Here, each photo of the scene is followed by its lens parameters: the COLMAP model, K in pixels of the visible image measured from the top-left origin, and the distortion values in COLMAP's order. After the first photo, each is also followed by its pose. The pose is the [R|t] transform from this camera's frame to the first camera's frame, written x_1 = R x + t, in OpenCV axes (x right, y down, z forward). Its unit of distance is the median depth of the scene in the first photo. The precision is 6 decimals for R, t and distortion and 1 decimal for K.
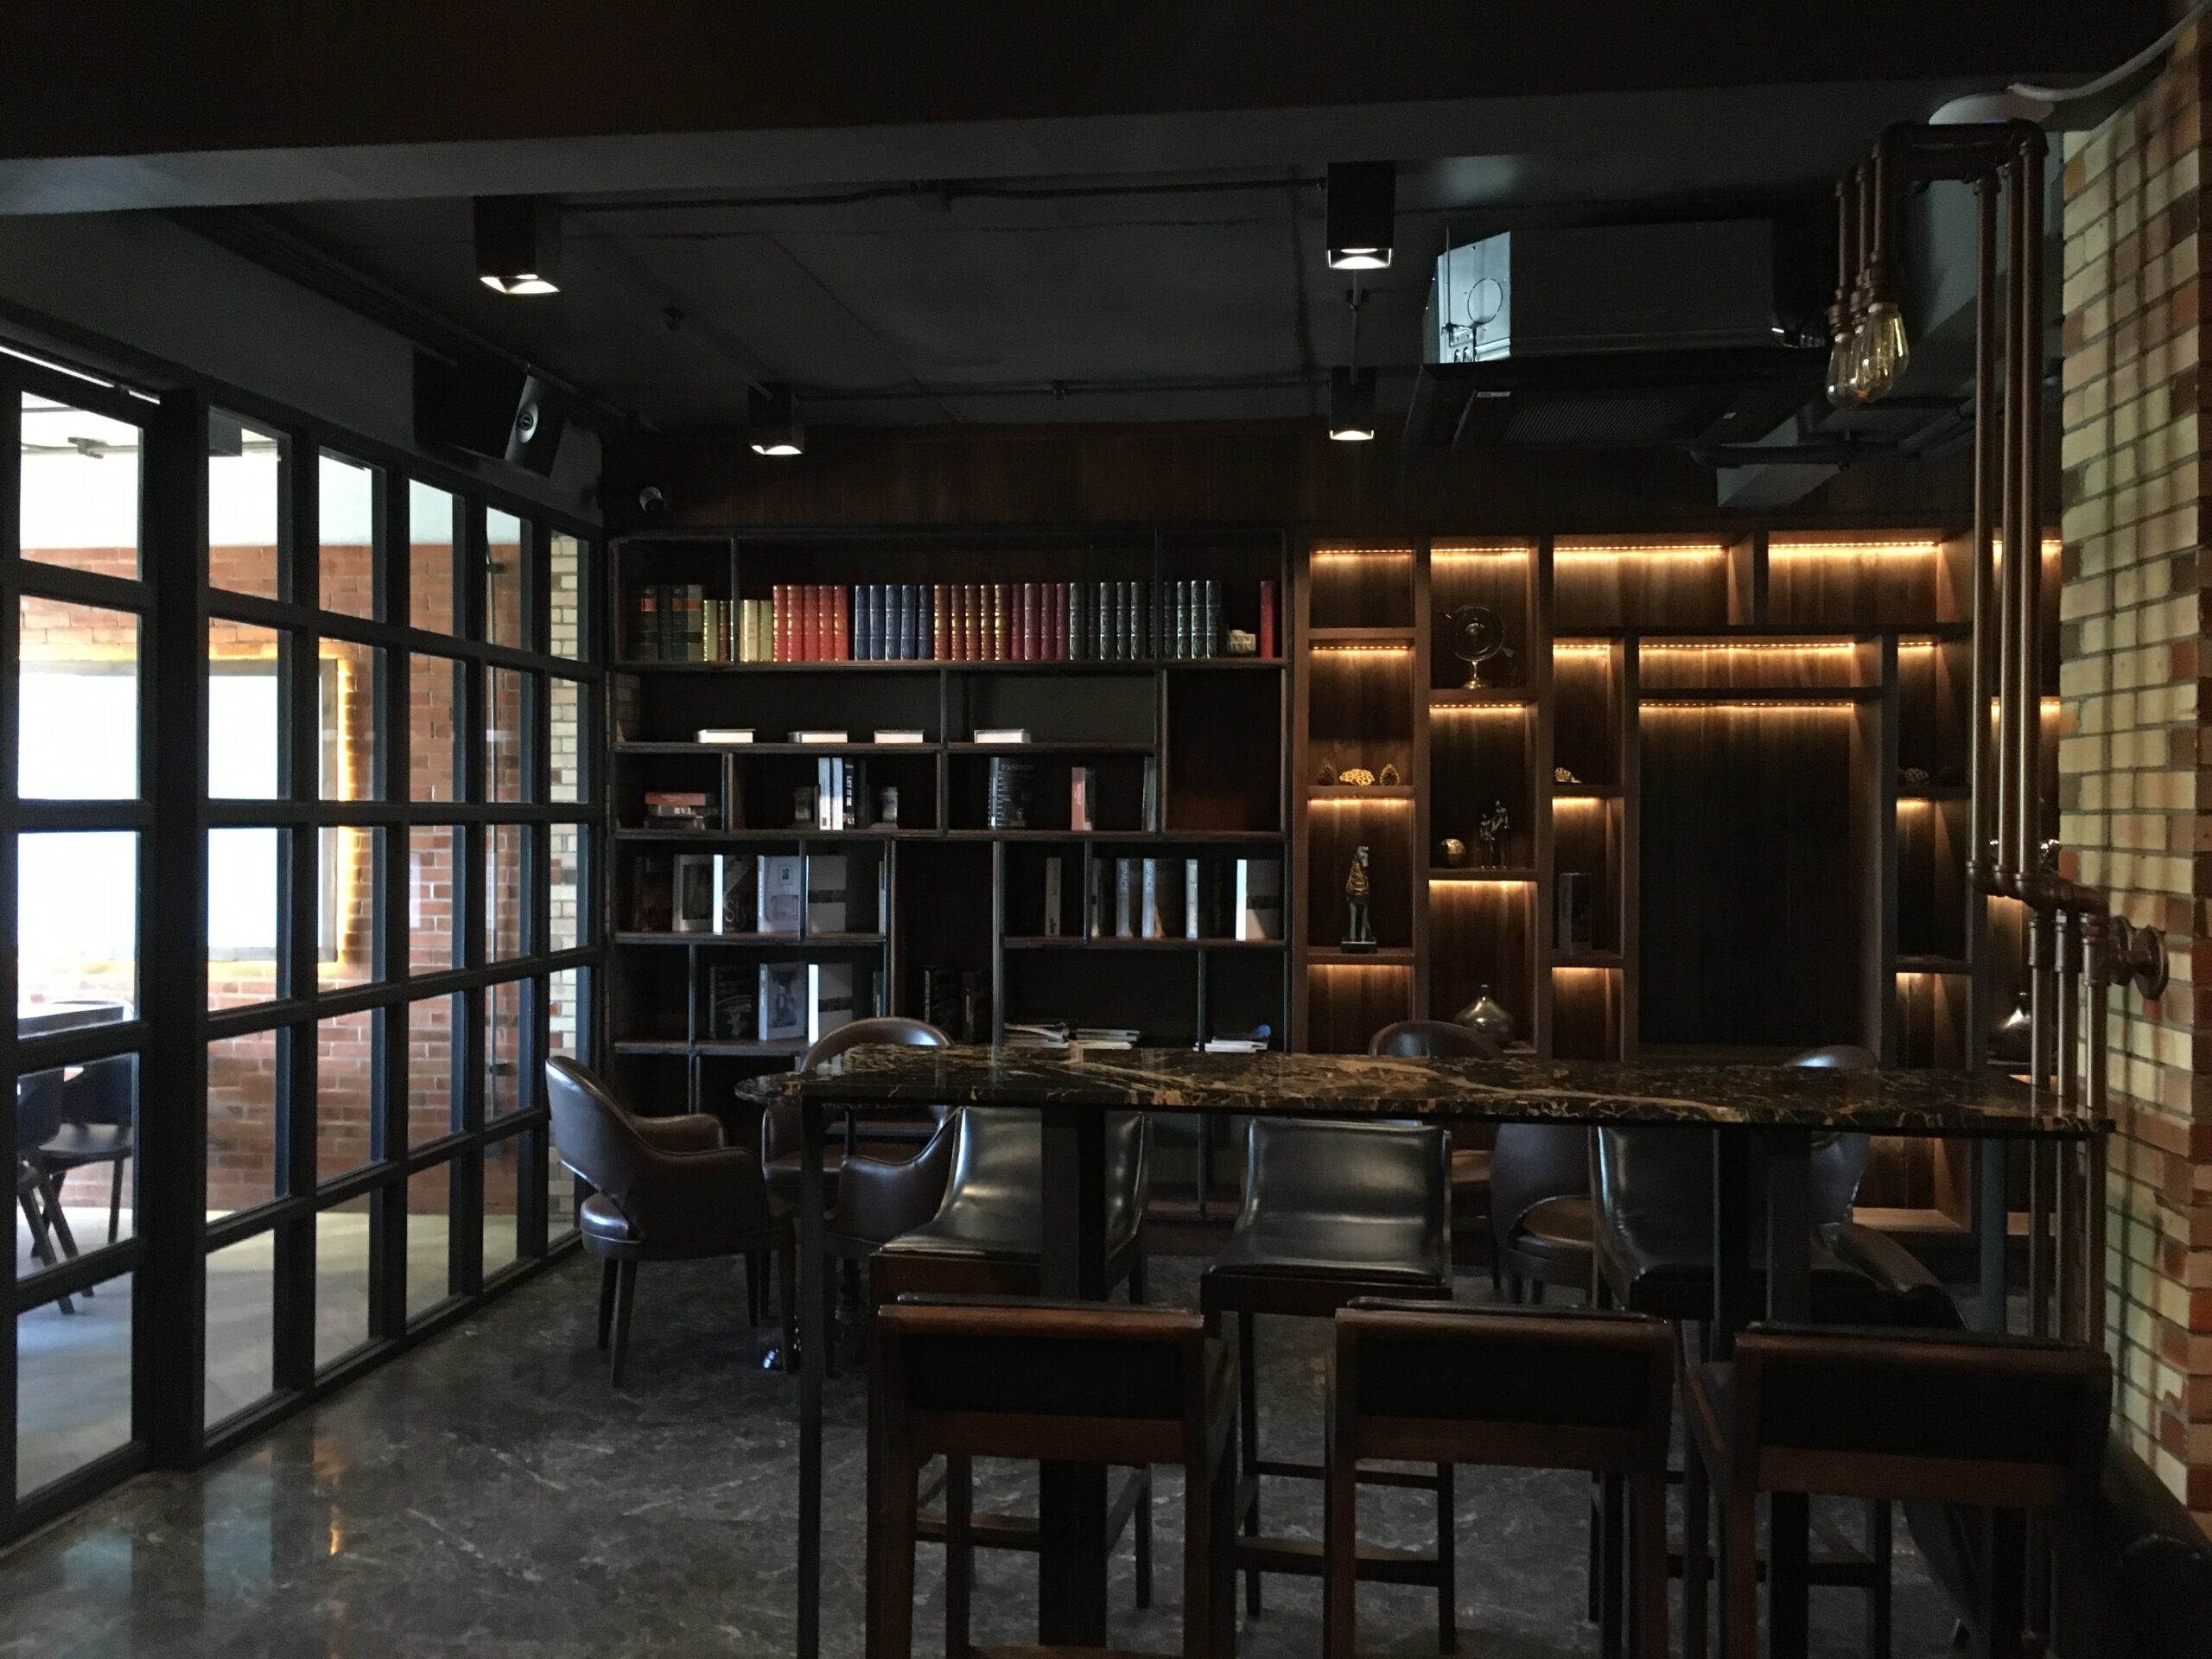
lens RADIAL K [[1853.5, 0, 1106.2], [0, 1853.5, 819.7], [0, 0, 1]] dist [0.052586, -0.079337]
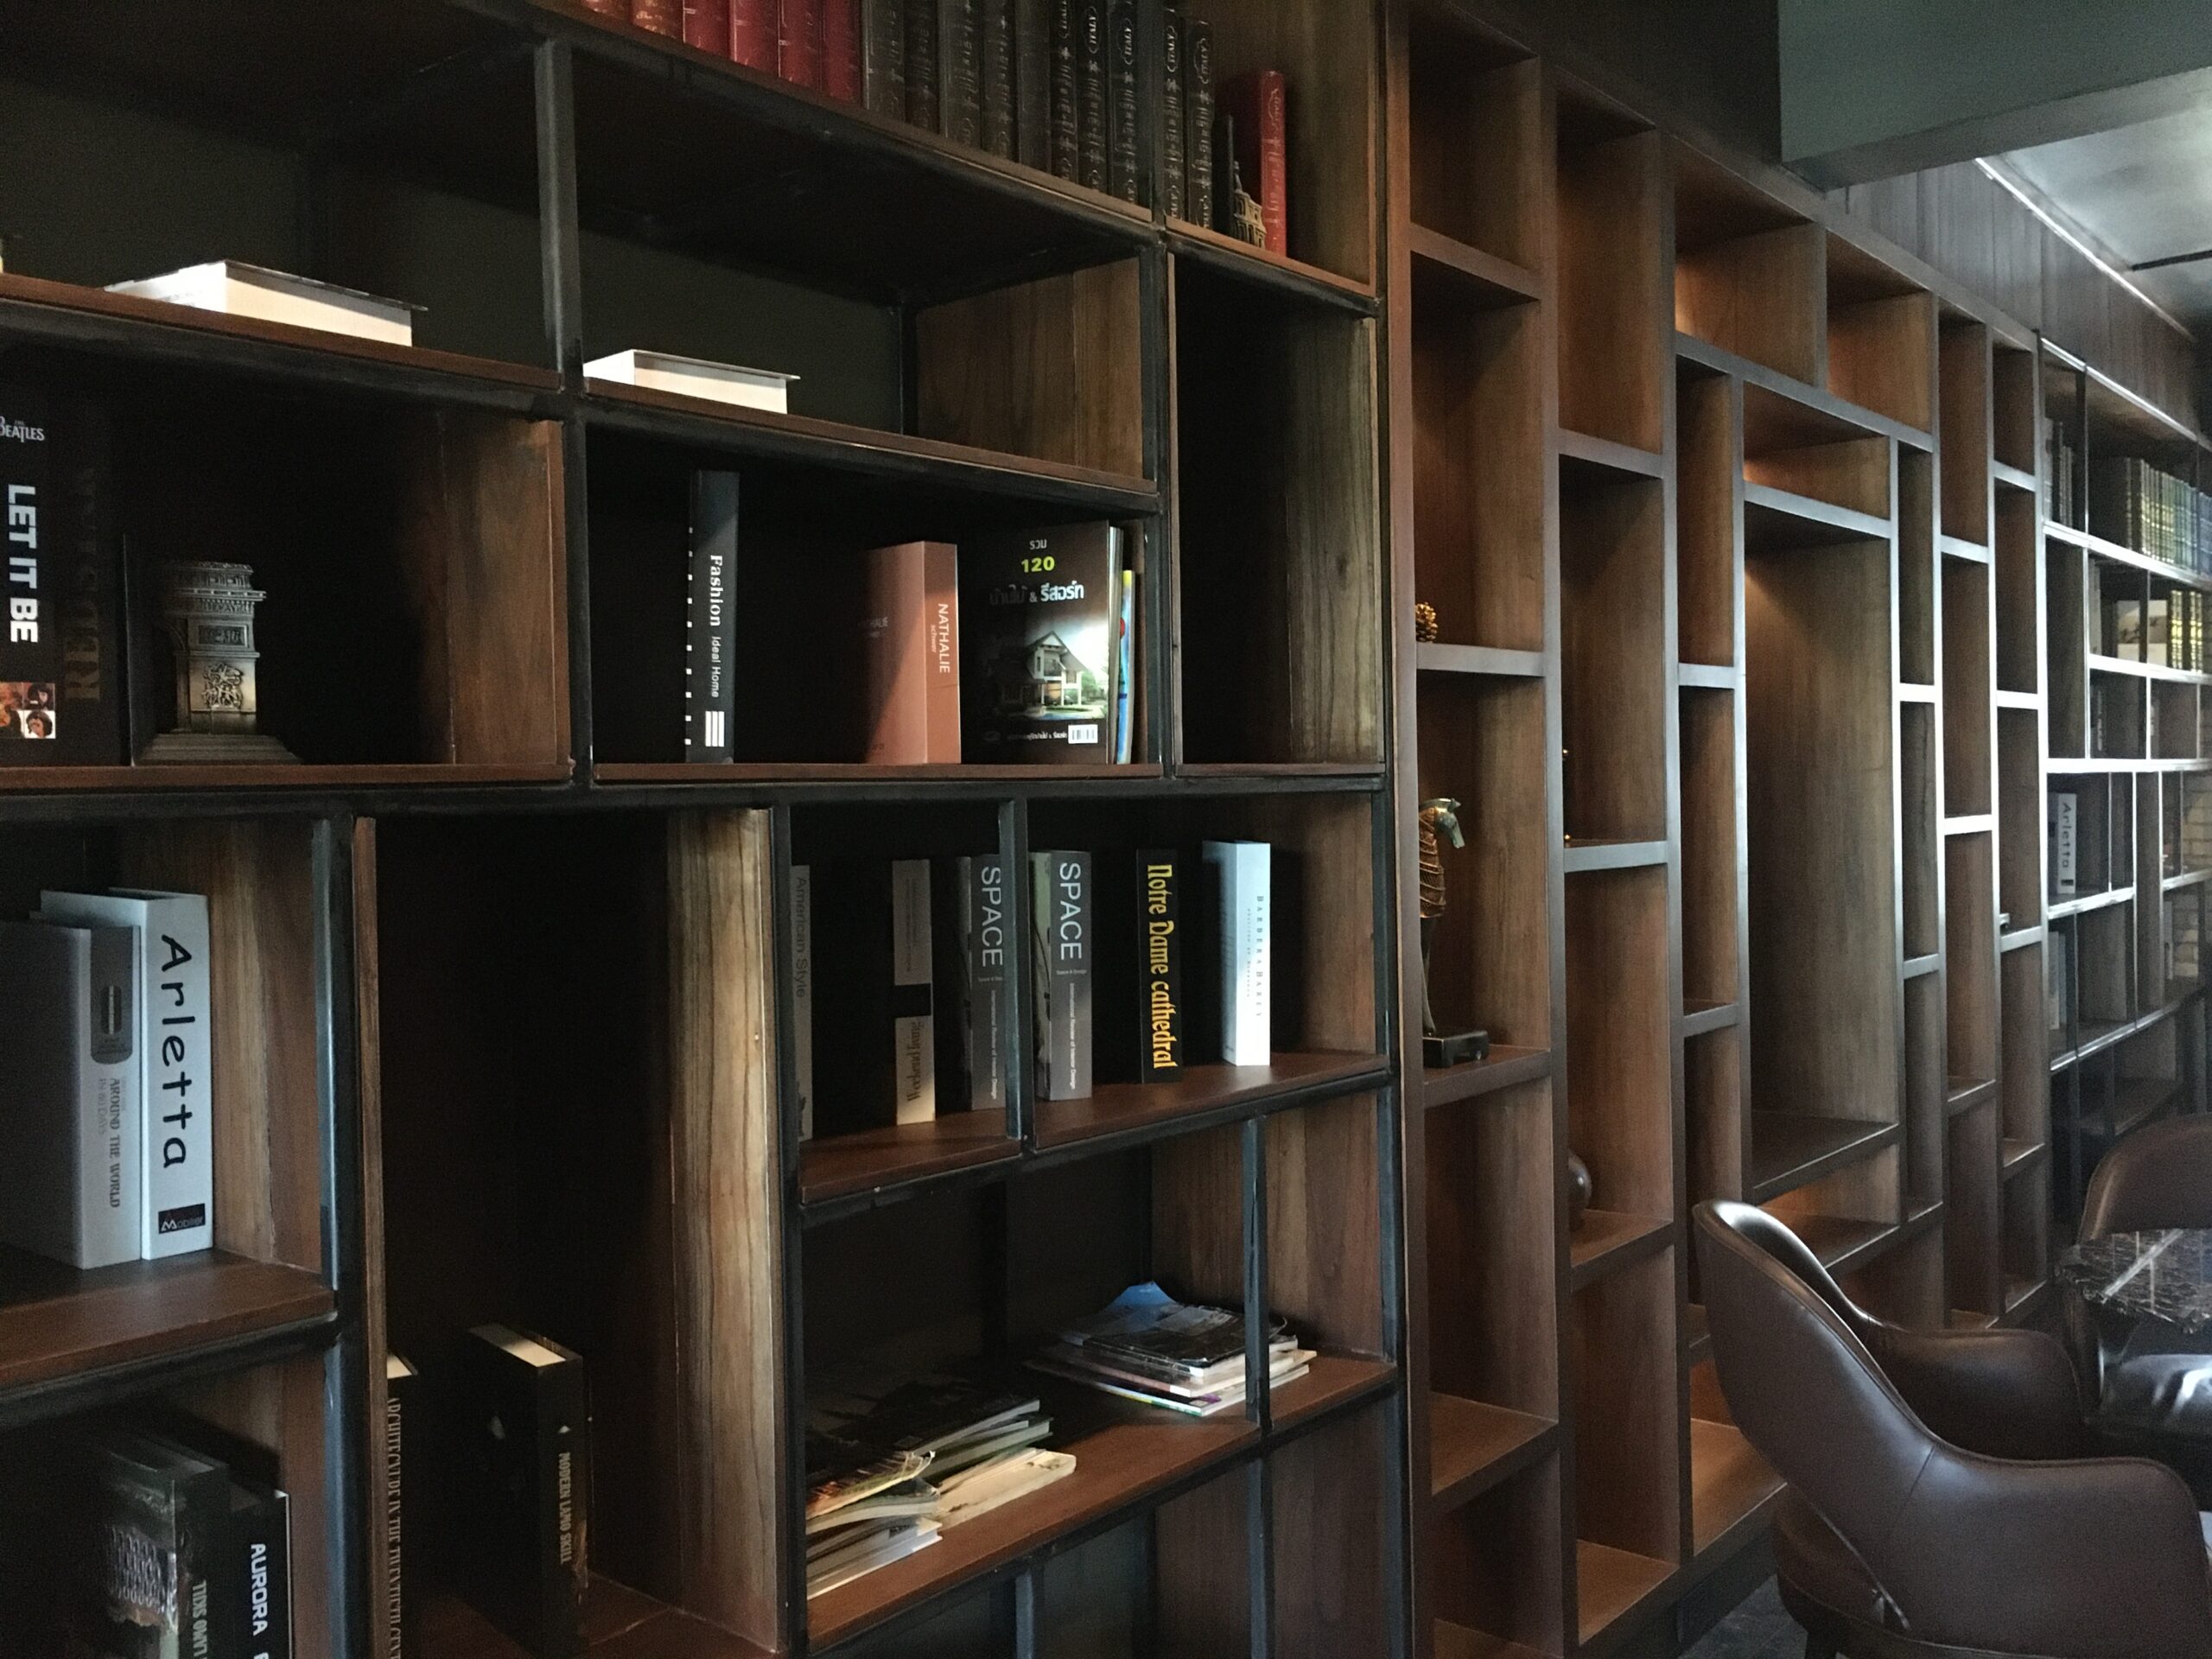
lens RADIAL K [[1876.1, 0, 1101.9], [0, 1876.1, 823.8], [0, 0, 1]] dist [0.076328, -0.101198]
pose [[0.544497, -0.032400, 0.838137, -0.242701], [0.022409, 0.999459, 0.024078, 0.008493], [-0.838463, 0.005672, 0.544929, 0.816887]]
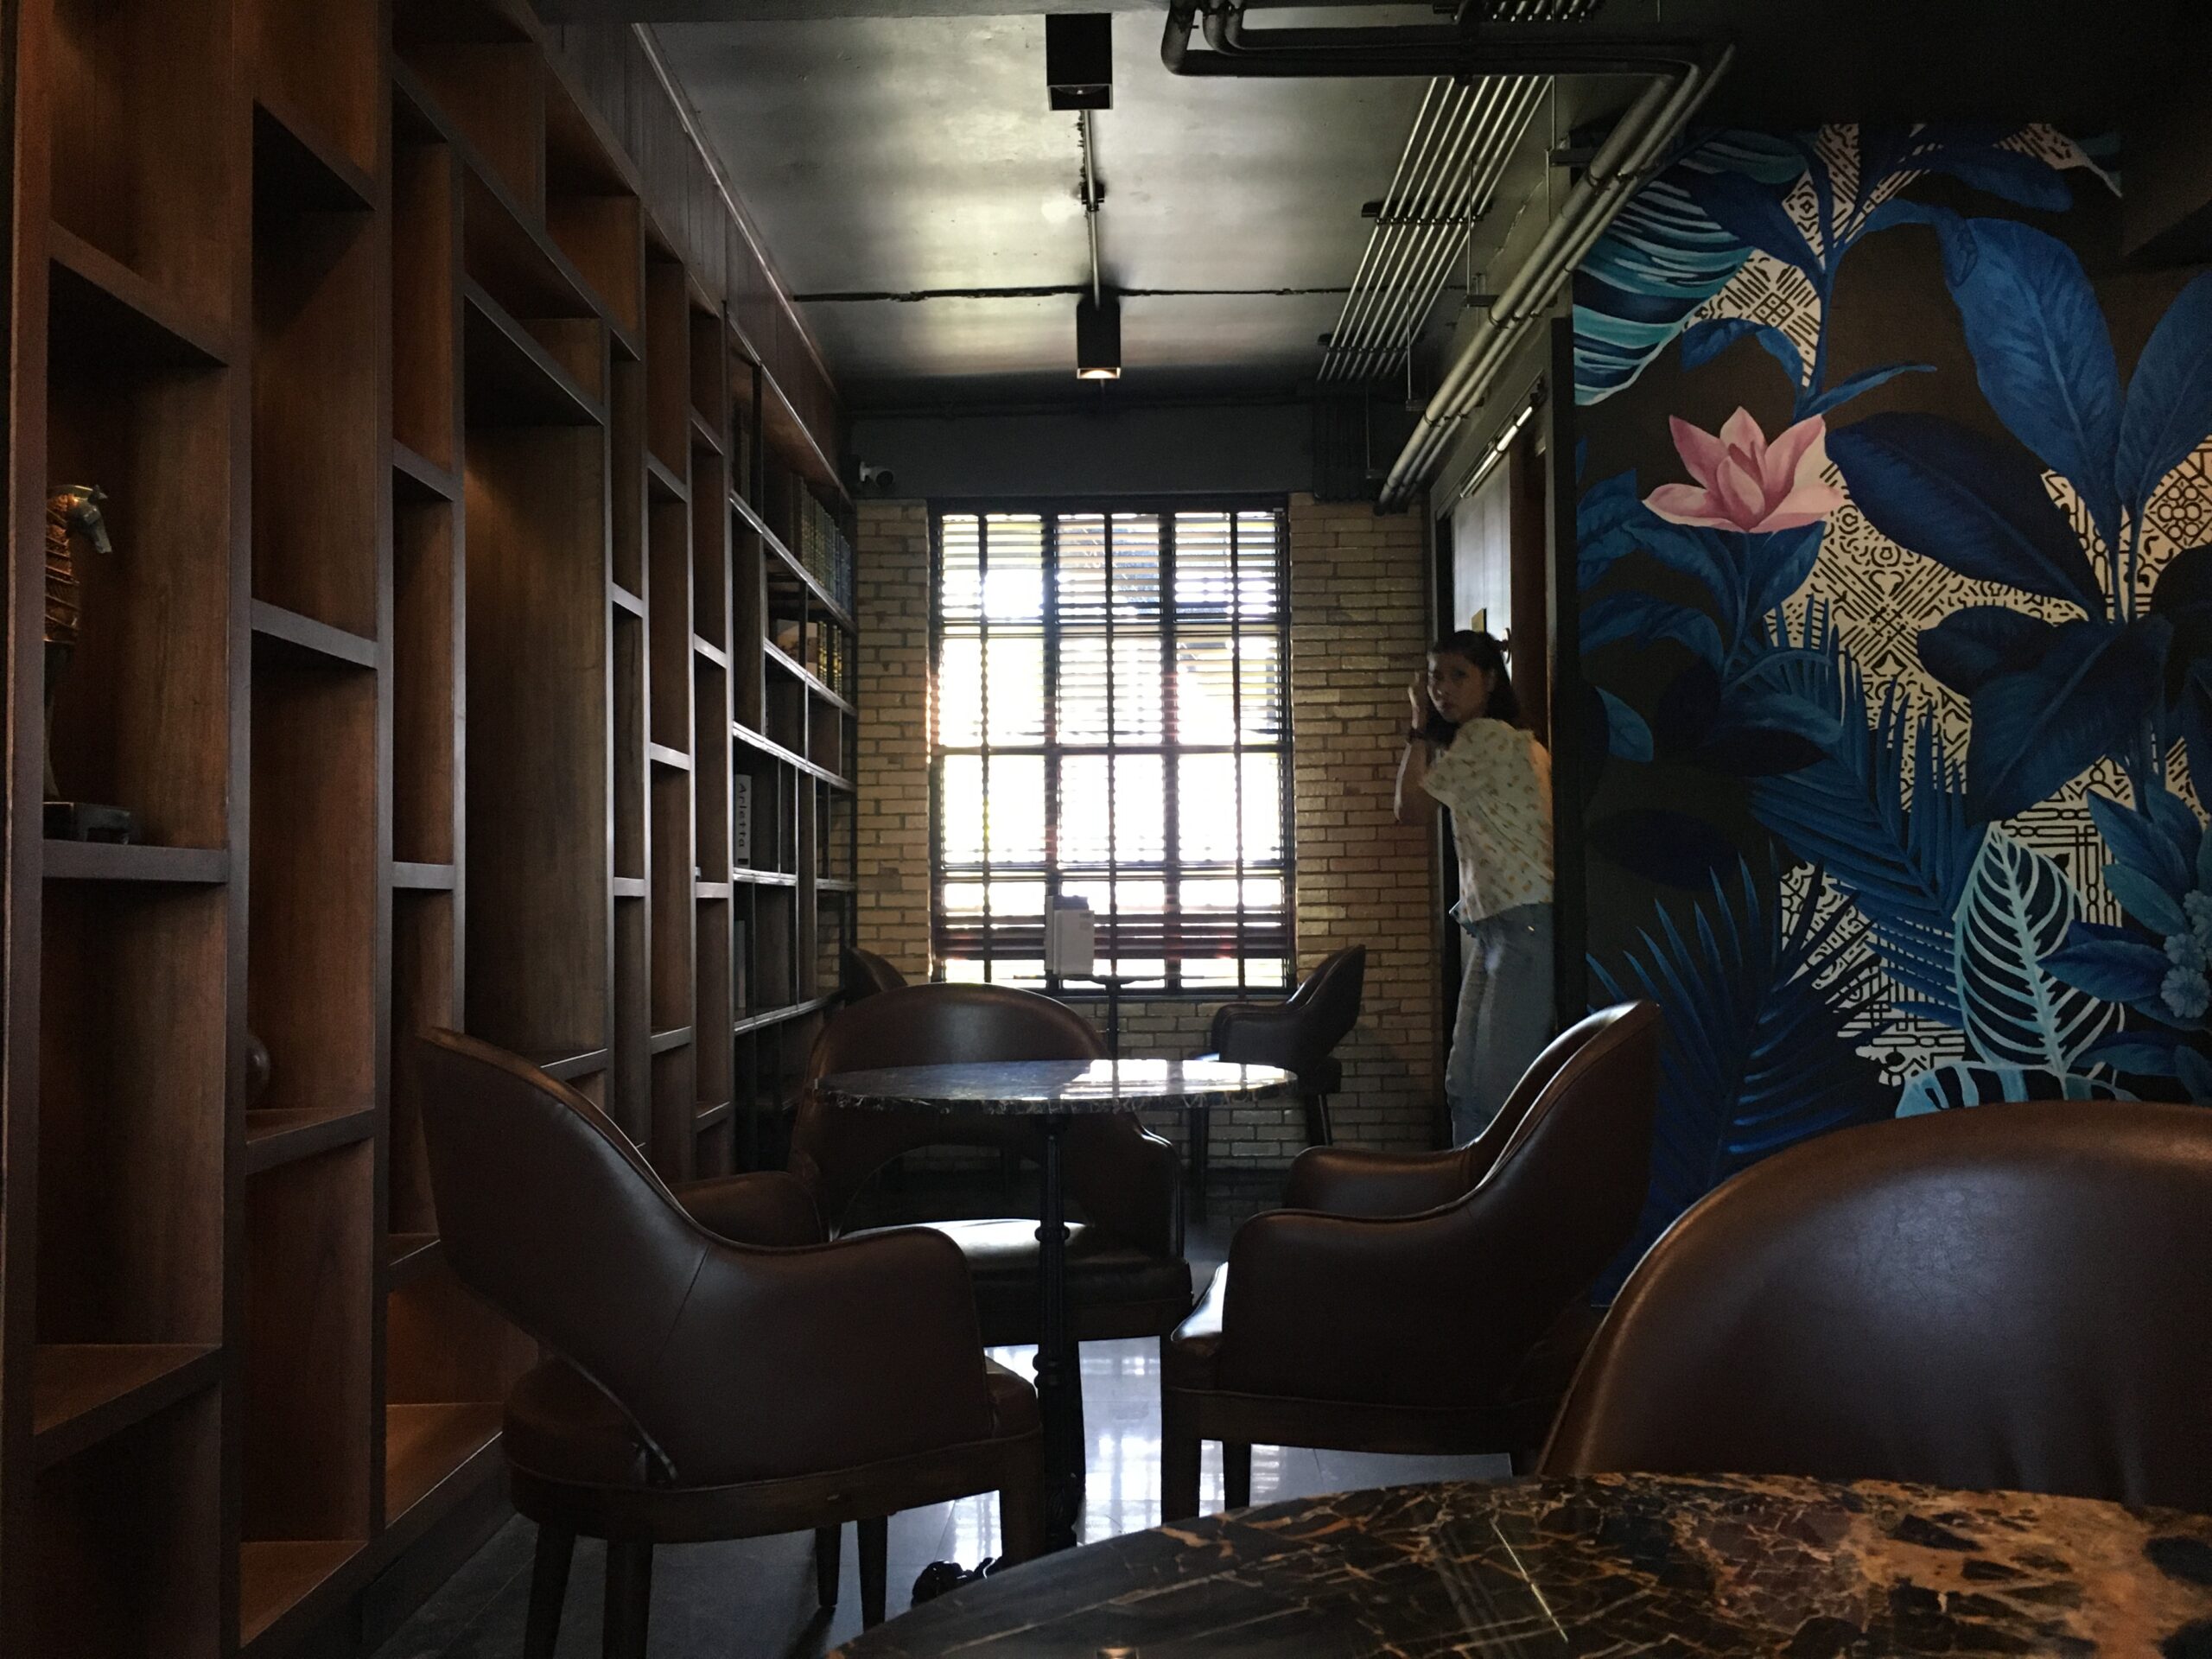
lens RADIAL K [[1853.5, 0, 1106.2], [0, 1853.5, 819.7], [0, 0, 1]] dist [0.052586, -0.079337]
pose [[-0.117803, 0.049031, 0.991826, -0.174732], [0.016958, 0.998734, -0.047358, 0.081297], [-0.992892, 0.011241, -0.118485, 0.849697]]
